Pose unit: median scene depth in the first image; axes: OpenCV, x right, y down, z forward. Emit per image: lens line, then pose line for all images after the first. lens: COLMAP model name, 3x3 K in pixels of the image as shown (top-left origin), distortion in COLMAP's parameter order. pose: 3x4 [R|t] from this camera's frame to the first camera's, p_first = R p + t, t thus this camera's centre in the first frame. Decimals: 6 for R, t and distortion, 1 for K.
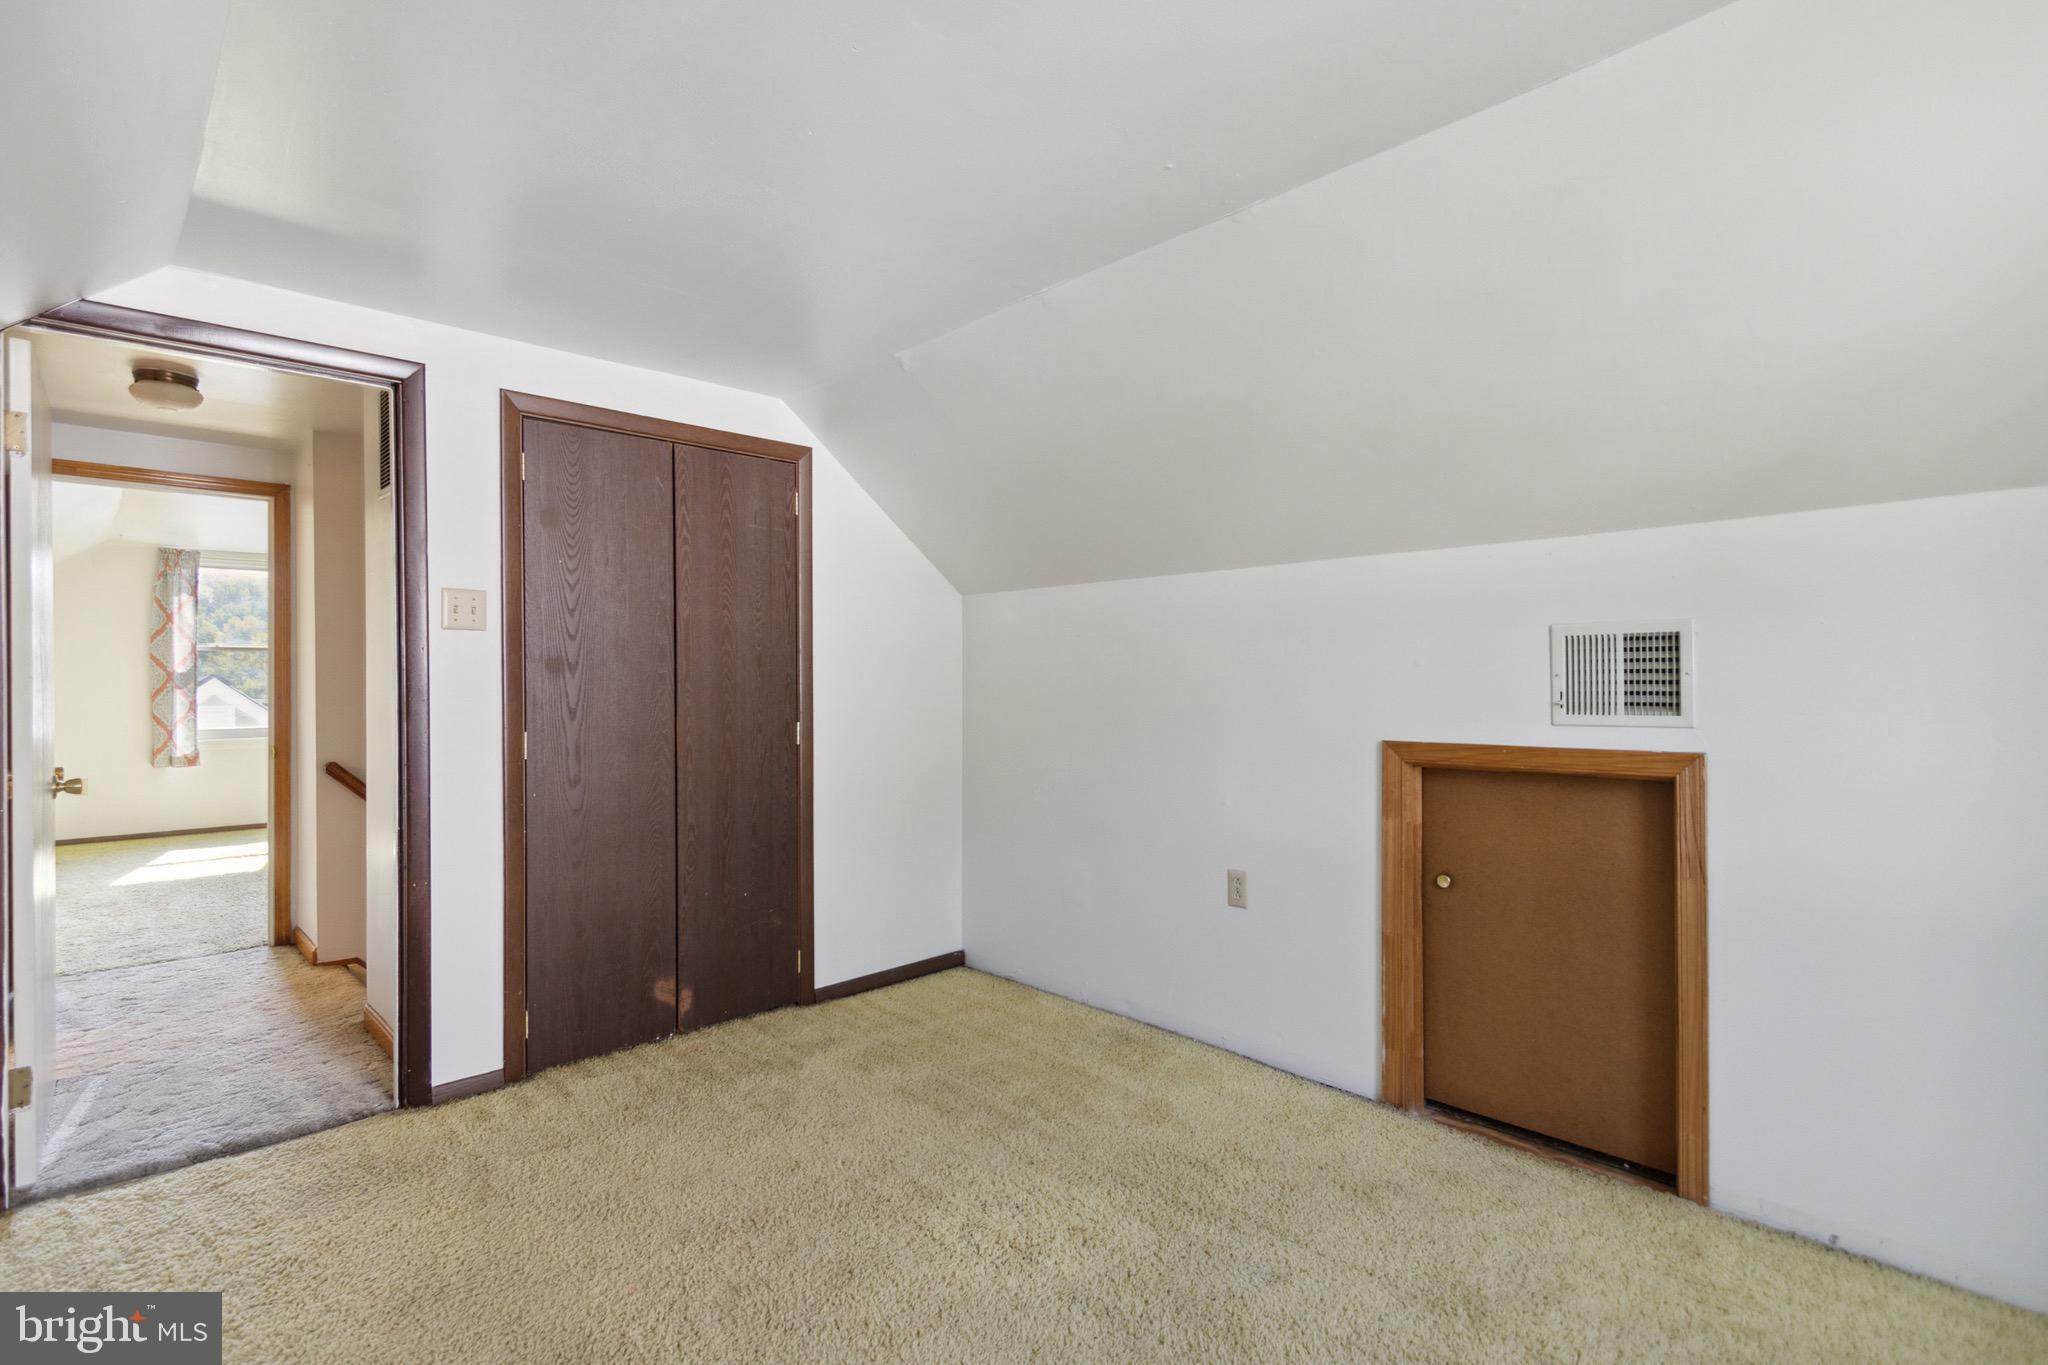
lens RADIAL K [[967.0, 0, 1015.1], [0, 967.0, 679.0], [0, 0, 1]] dist [0.011081, 0.000010]
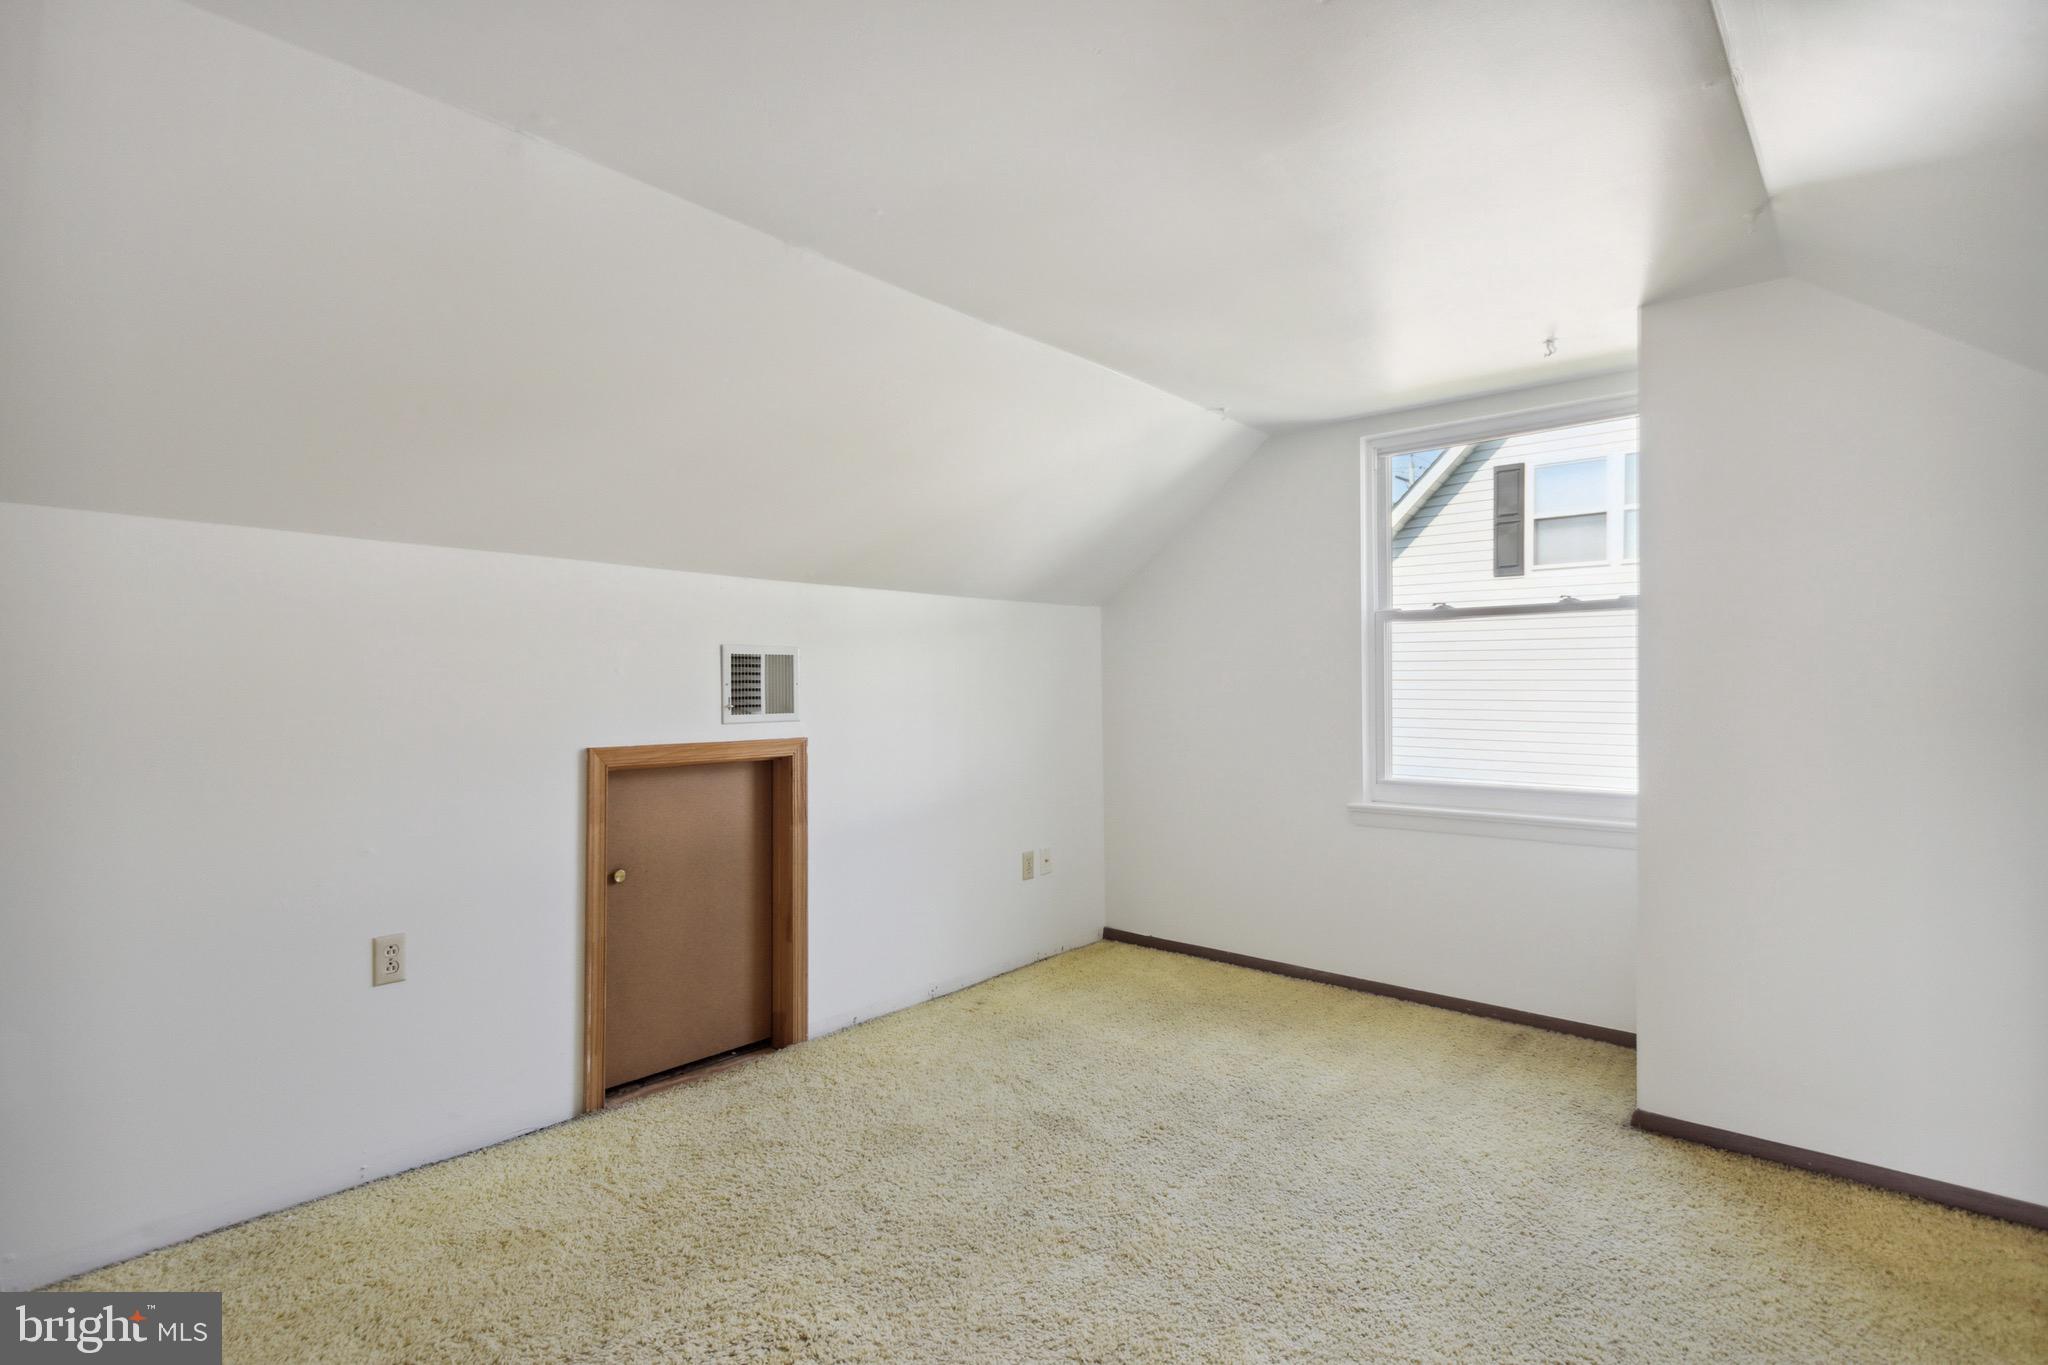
lens RADIAL K [[982.1, 0, 1016.8], [0, 982.1, 688.5], [0, 0, 1]] dist [-0.000301, 0.000051]
pose [[-0.080903, 0.000823, 0.996722, -0.664264], [-0.005000, 0.999987, -0.001232, 0.001194], [-0.996709, -0.005083, -0.080898, 0.653245]]
